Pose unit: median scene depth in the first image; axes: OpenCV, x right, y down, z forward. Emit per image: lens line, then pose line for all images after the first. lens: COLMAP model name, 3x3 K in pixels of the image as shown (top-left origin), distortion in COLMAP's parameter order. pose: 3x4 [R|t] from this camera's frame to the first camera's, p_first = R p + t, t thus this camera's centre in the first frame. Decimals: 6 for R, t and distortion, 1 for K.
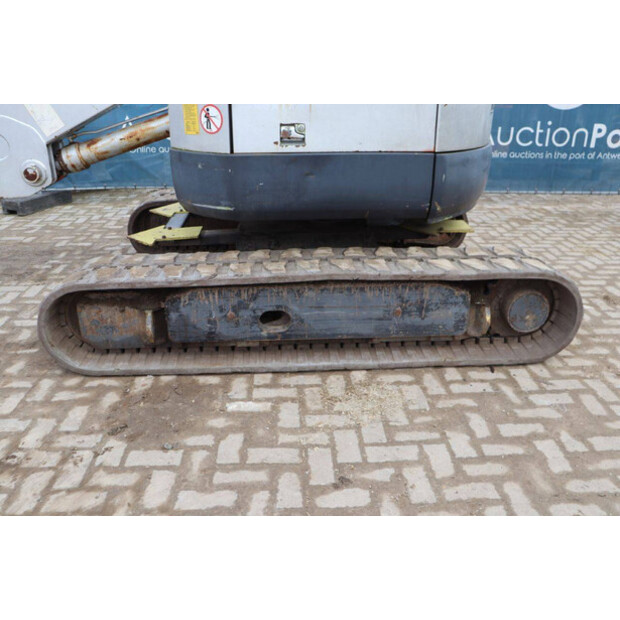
lens RADIAL K [[566.7, 0, 310.0], [0, 566.7, 310.0], [0, 0, 1]] dist [-0.180860, 0.167069]
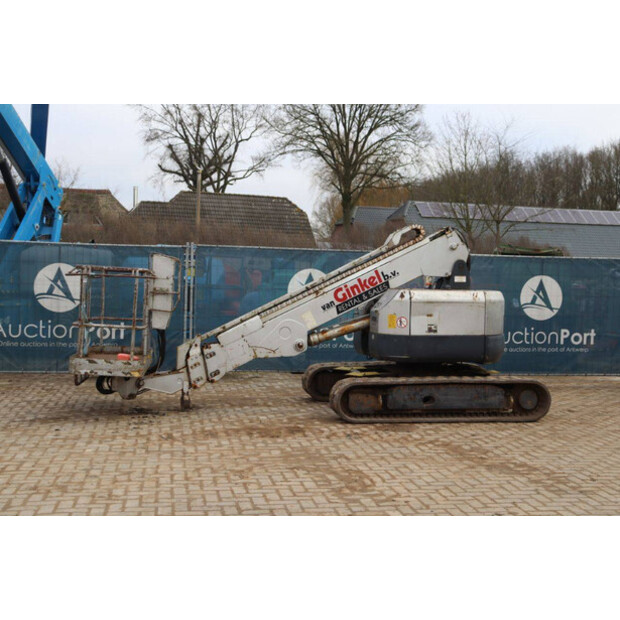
lens RADIAL K [[871.4, 0, 310.0], [0, 871.4, 310.0], [0, 0, 1]] dist [0.006956, 0.006225]
pose [[0.991593, 0.011372, 0.128893, -1.090168], [0.036042, 0.932433, -0.359540, 1.018450], [-0.124273, 0.361163, 0.924185, -2.647275]]
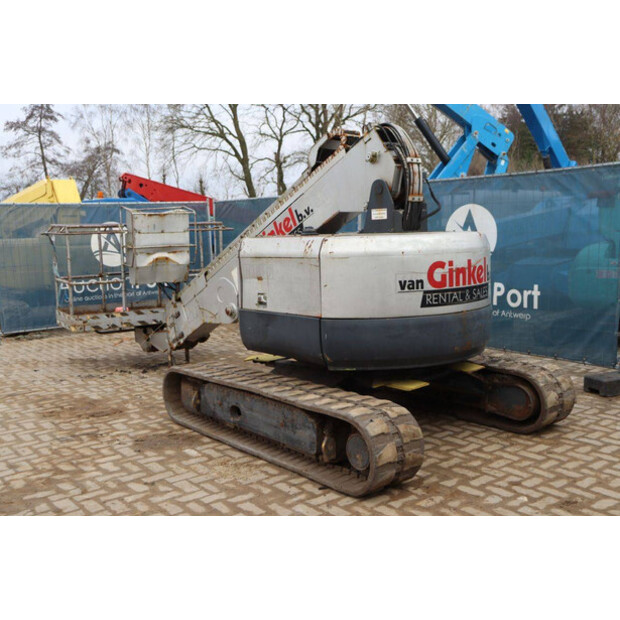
lens RADIAL K [[703.1, 0, 310.0], [0, 703.1, 310.0], [0, 0, 1]] dist [-0.071053, 0.000593]
pose [[0.568492, 0.073073, -0.819437, 1.657529], [-0.294039, 0.948303, -0.119427, -0.080961], [0.768347, 0.308840, 0.560589, -0.027921]]
